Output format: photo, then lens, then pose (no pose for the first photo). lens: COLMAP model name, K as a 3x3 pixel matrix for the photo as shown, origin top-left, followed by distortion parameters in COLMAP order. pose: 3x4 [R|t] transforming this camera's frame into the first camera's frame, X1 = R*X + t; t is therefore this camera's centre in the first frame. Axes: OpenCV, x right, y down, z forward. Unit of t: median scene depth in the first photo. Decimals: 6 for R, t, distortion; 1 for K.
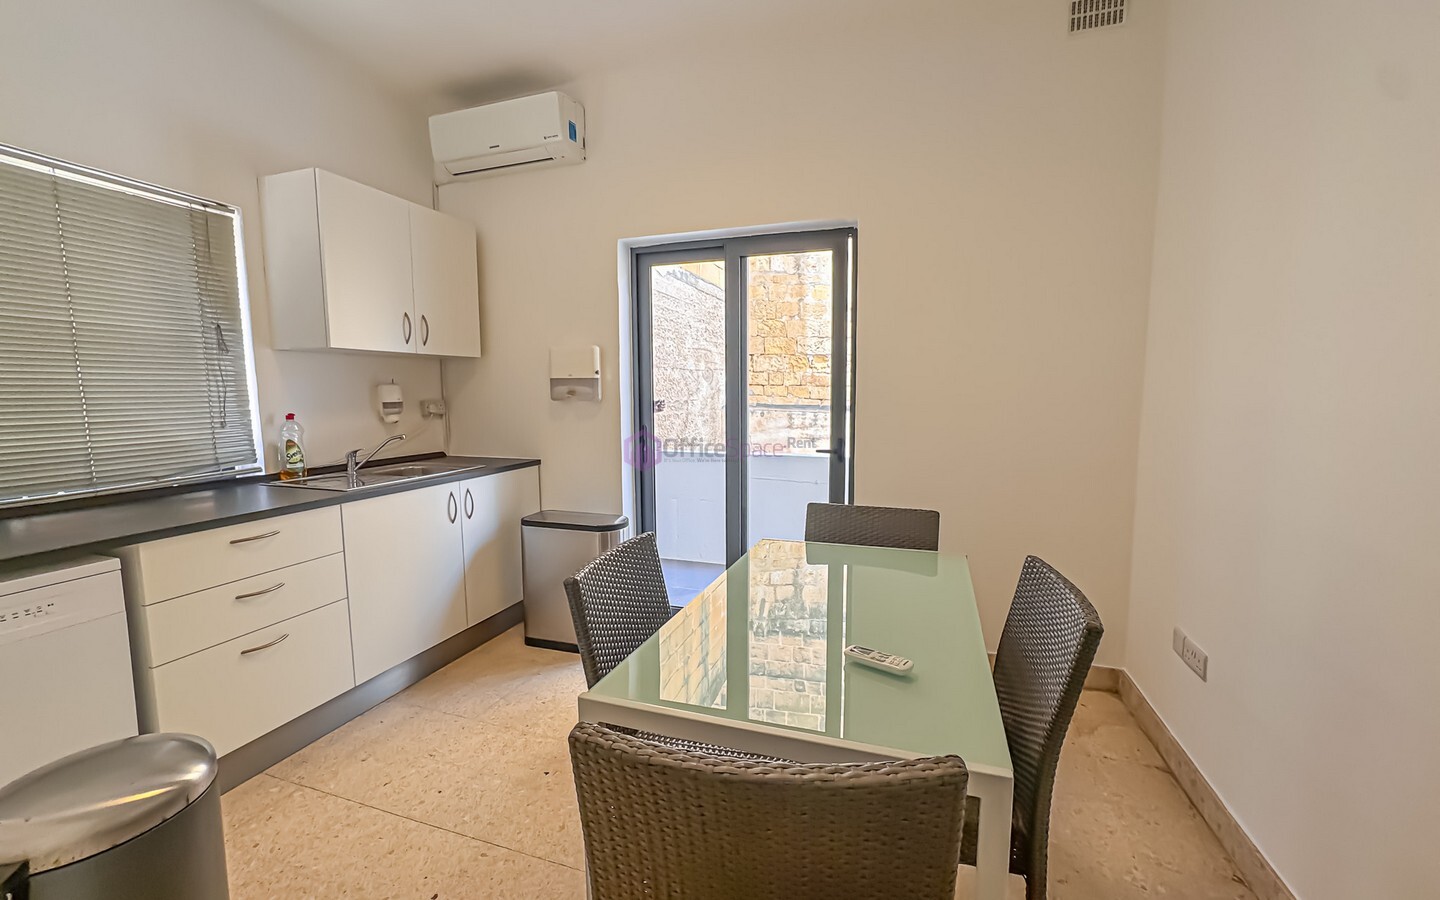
lens RADIAL K [[582.7, 0, 725.2], [0, 582.7, 448.2], [0, 0, 1]] dist [-0.022915, 0.007138]
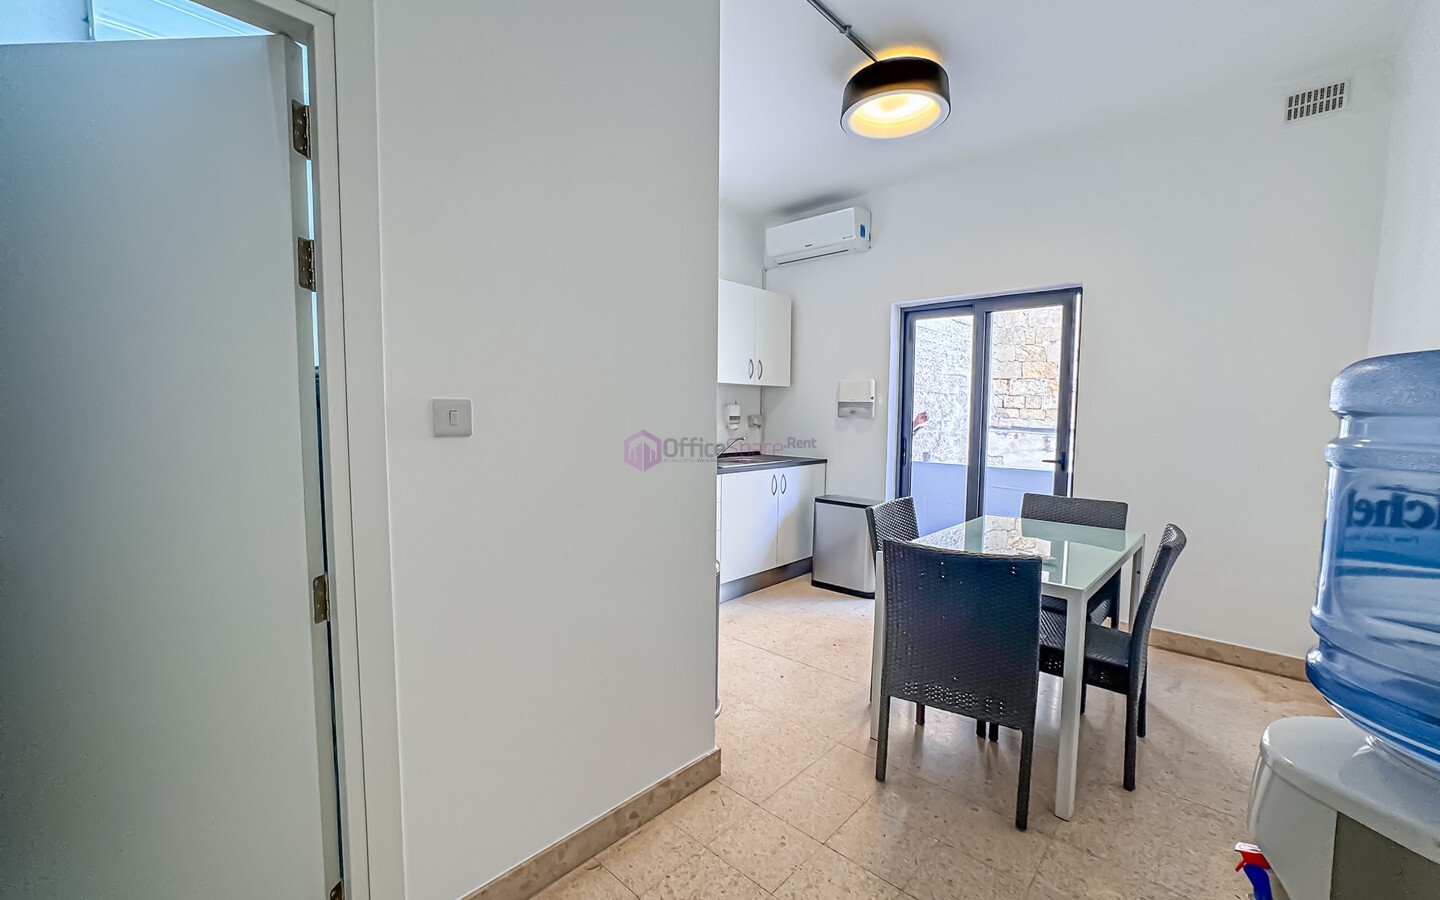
lens RADIAL K [[582.7, 0, 725.2], [0, 582.7, 446.3], [0, 0, 1]] dist [-0.022915, 0.007138]
pose [[0.912077, 0.041701, -0.407892, 0.033441], [-0.056960, 0.998055, -0.025329, 0.040889], [0.406043, 0.046335, 0.912679, -0.413383]]
